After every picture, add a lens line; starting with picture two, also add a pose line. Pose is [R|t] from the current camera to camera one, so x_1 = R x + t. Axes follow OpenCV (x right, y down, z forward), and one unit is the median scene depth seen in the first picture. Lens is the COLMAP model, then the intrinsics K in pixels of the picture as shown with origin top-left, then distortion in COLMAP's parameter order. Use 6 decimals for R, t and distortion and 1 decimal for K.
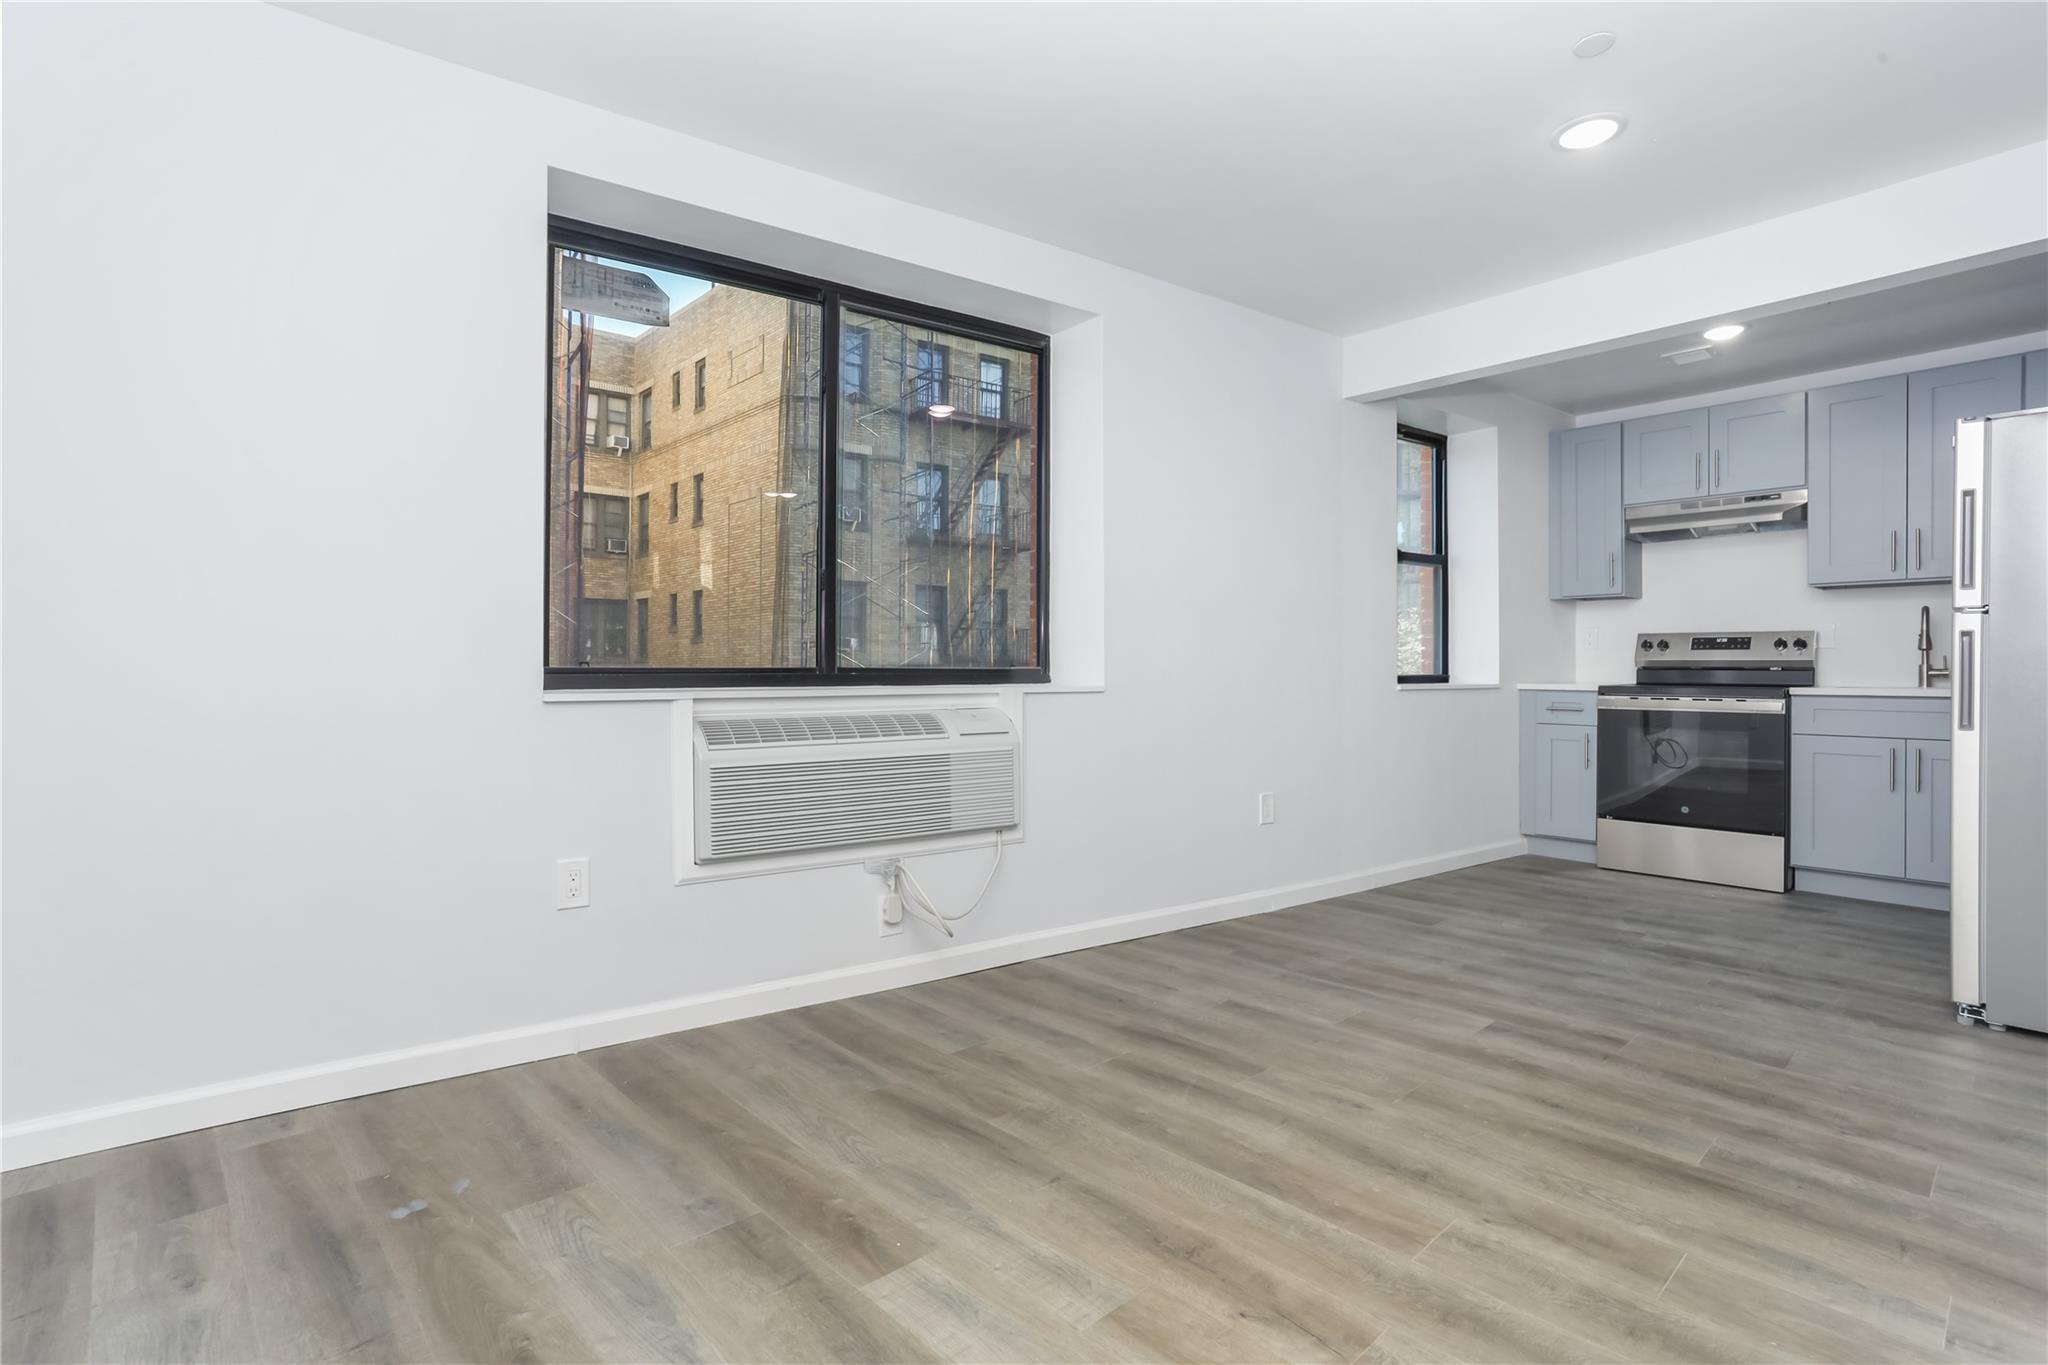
lens RADIAL K [[1001.7, 0, 1015.7], [0, 1001.7, 674.0], [0, 0, 1]] dist [-0.036353, 0.027877]
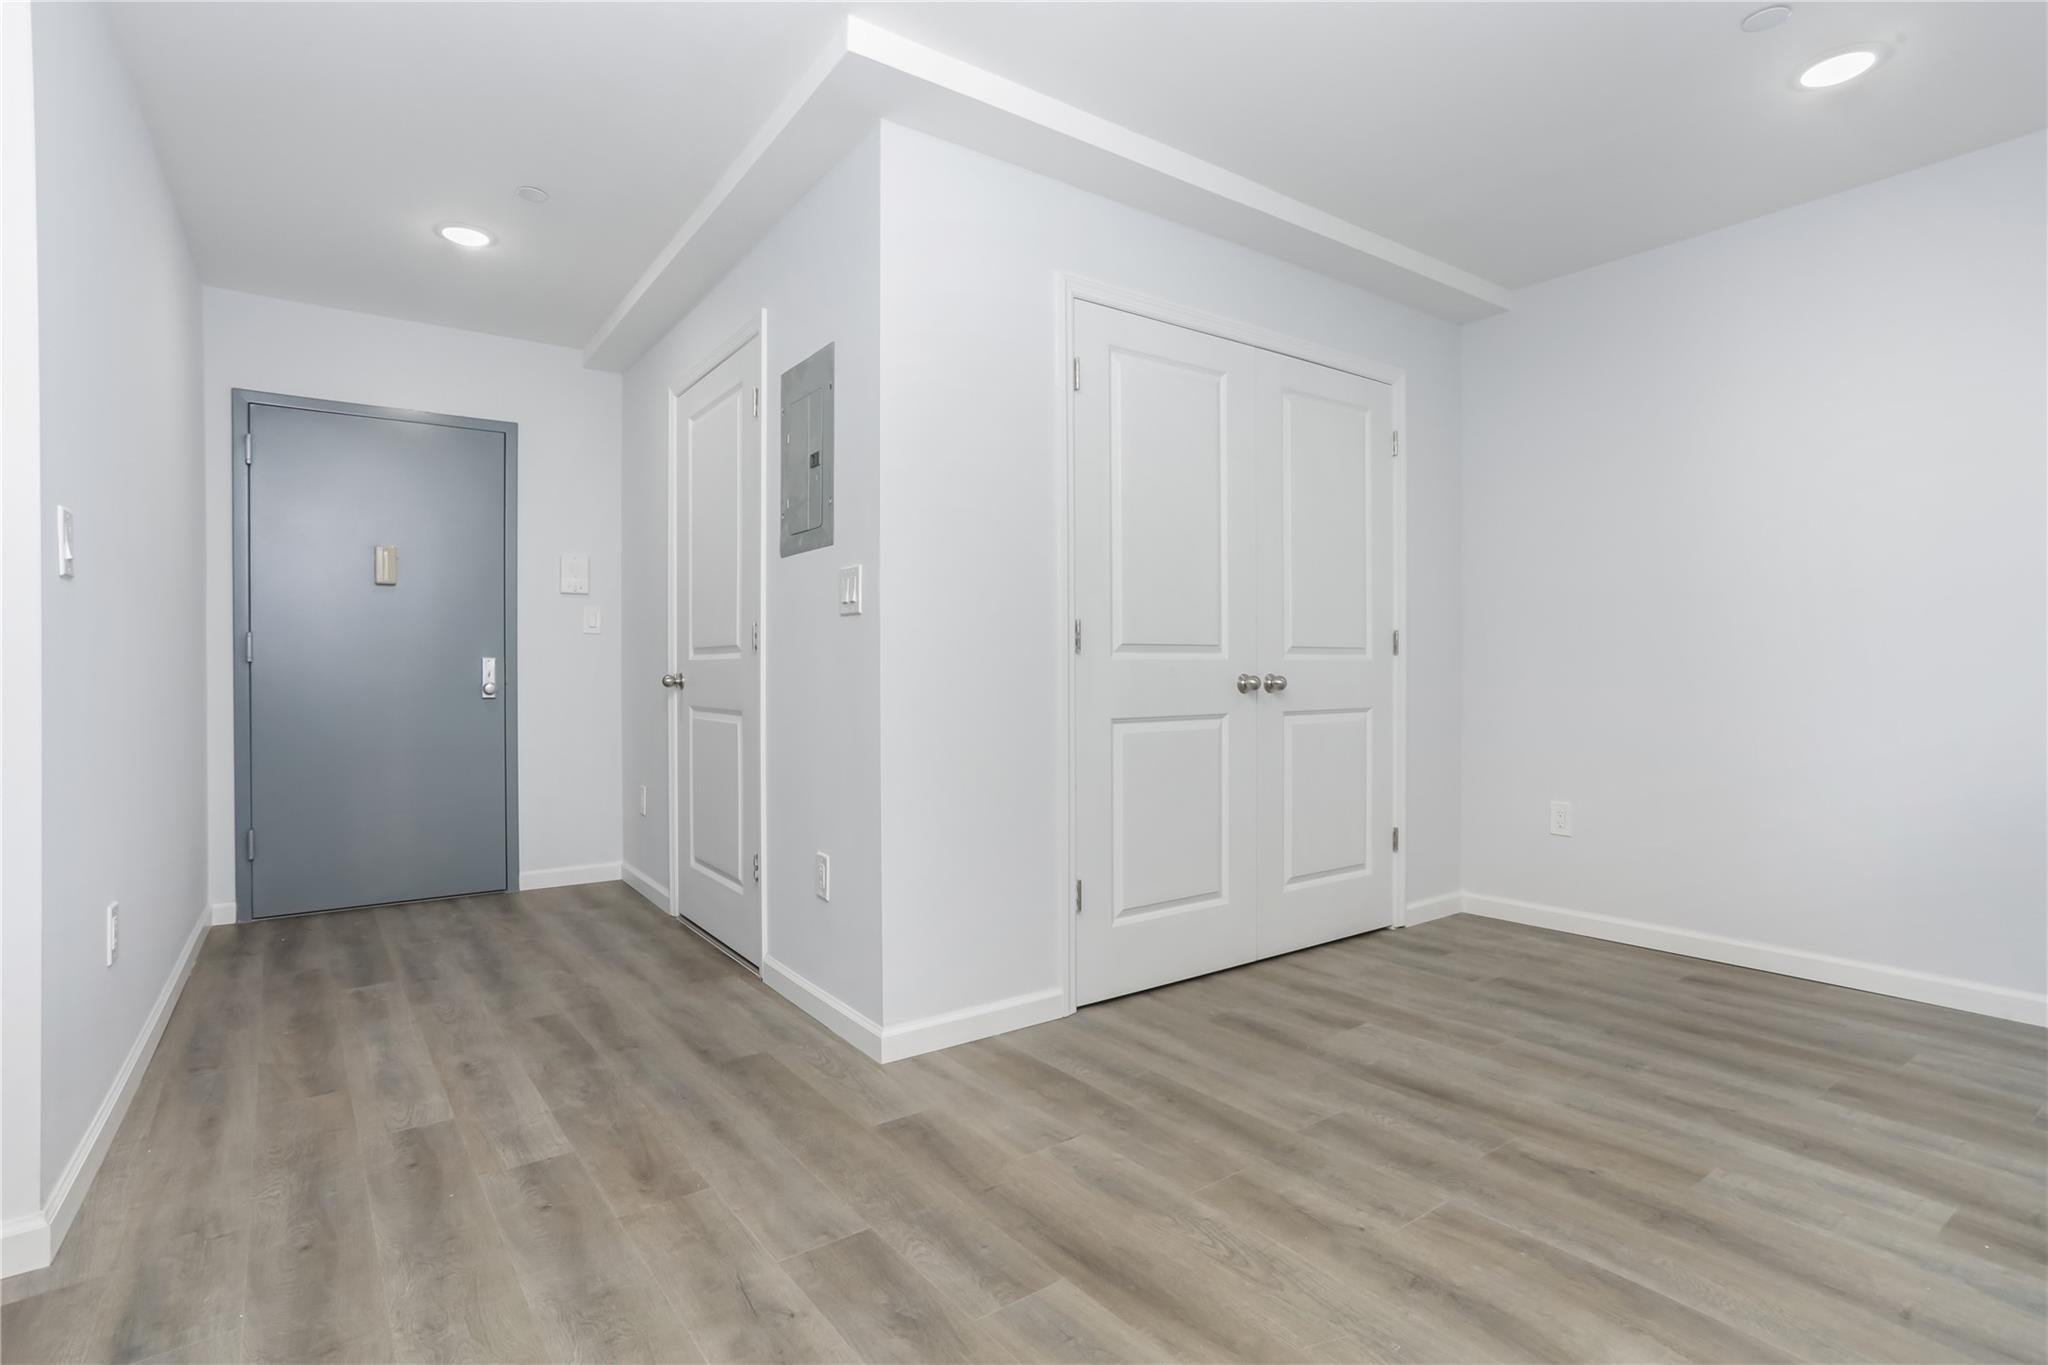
lens RADIAL K [[1001.7, 0, 1015.7], [0, 1001.7, 674.0], [0, 0, 1]] dist [-0.036353, 0.027877]
pose [[-0.993227, -0.000258, 0.116190, 0.458860], [0.000928, 0.999948, 0.010158, -0.007497], [-0.116187, 0.010197, -0.993175, 1.313957]]
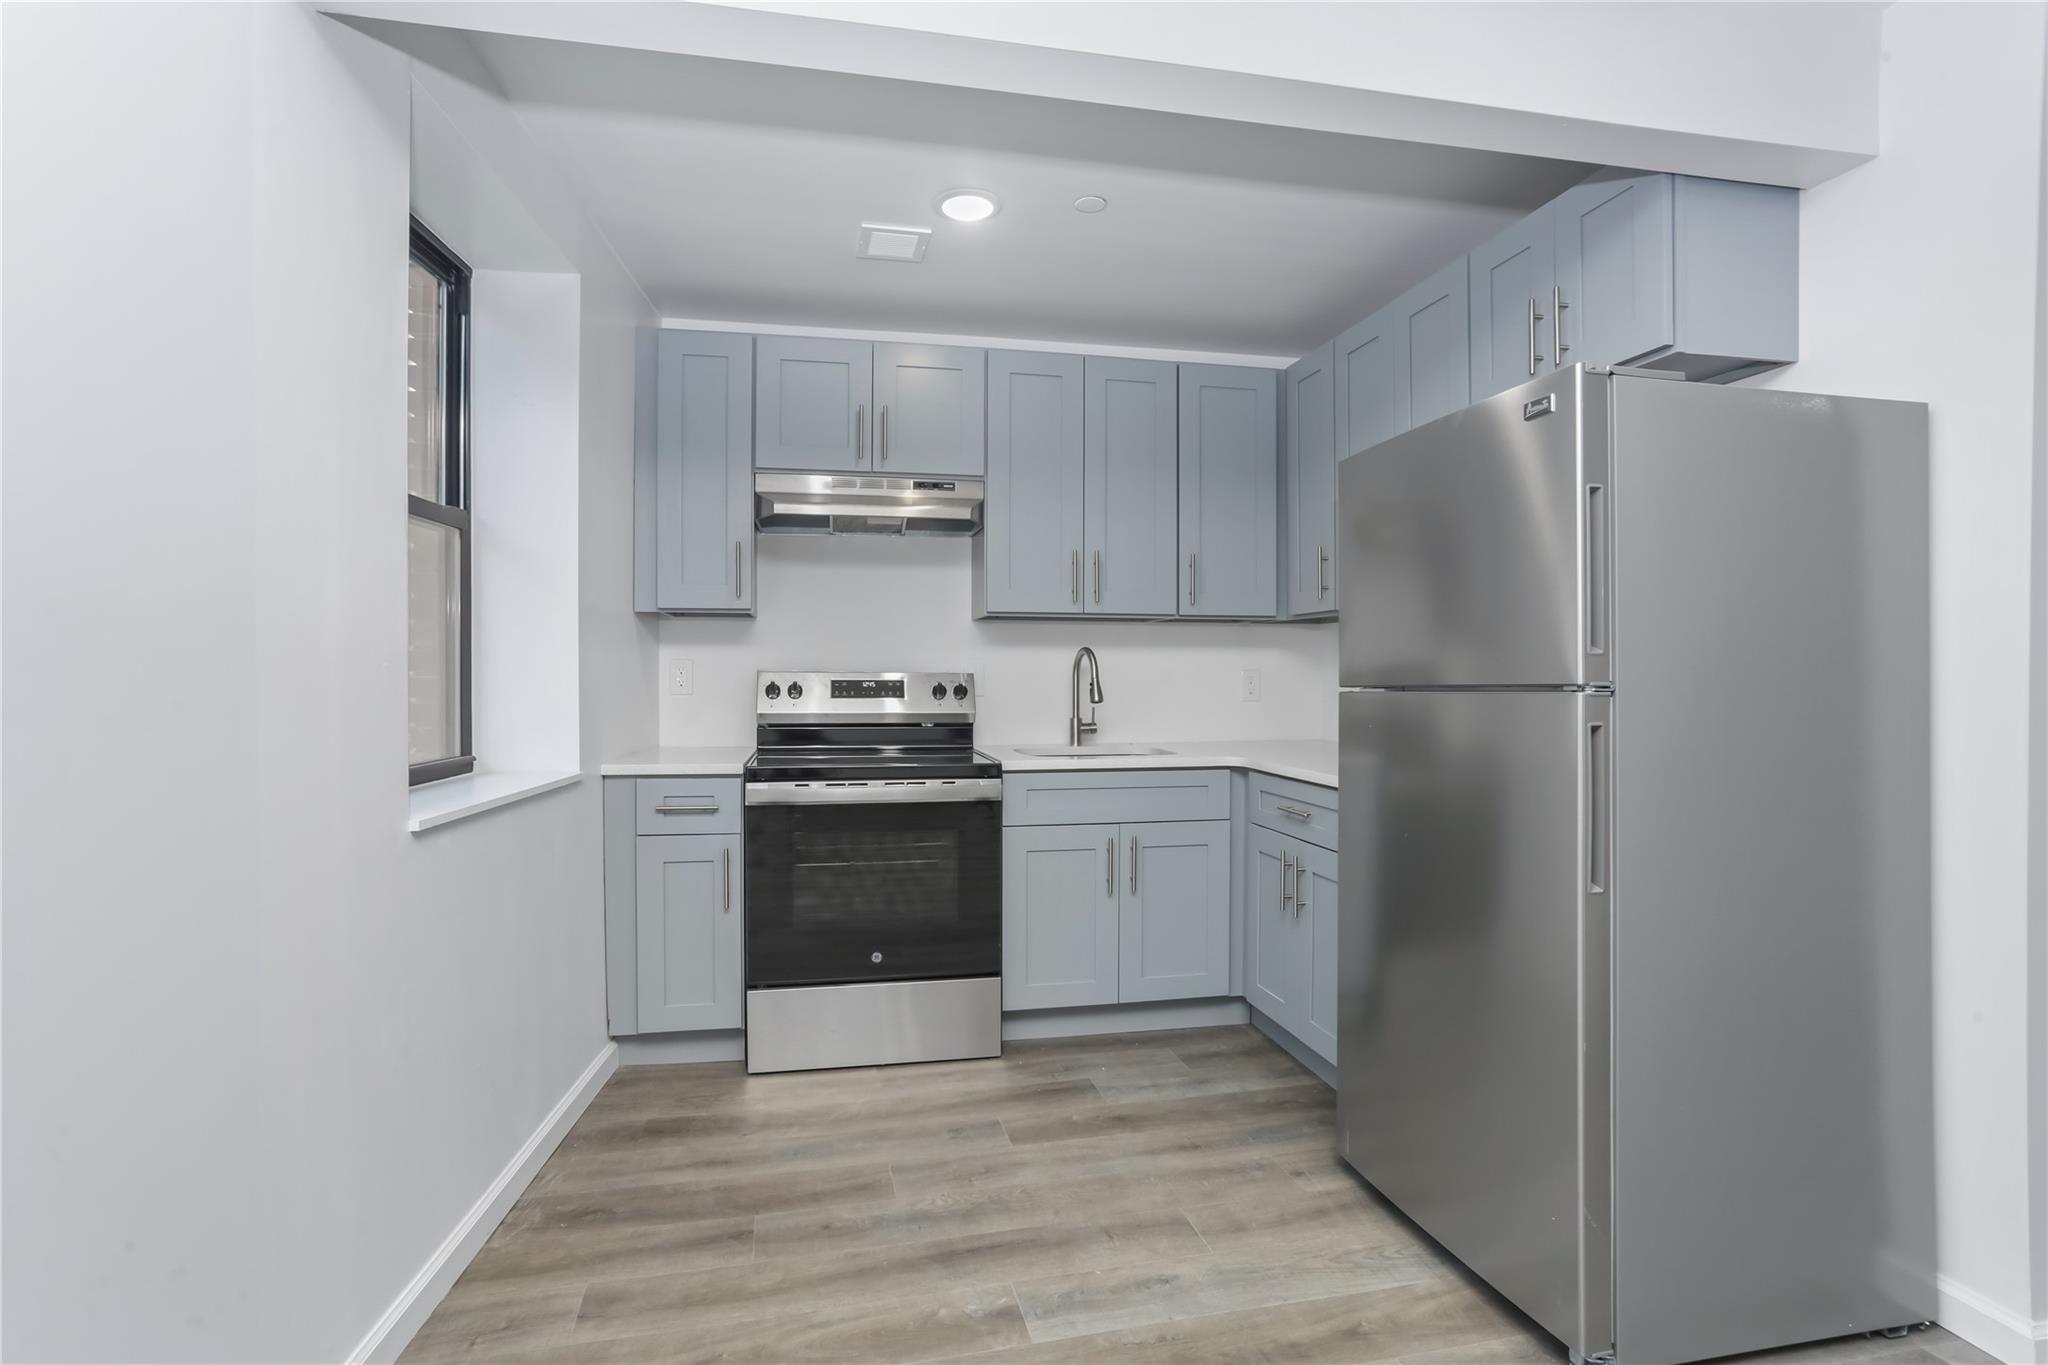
lens RADIAL K [[1001.7, 0, 1015.7], [0, 1001.7, 674.0], [0, 0, 1]] dist [-0.036353, 0.027877]
pose [[0.501754, -0.001748, 0.865009, 0.283826], [0.003878, 0.999992, -0.000228, -0.074813], [-0.865002, 0.003469, 0.501757, 1.016987]]
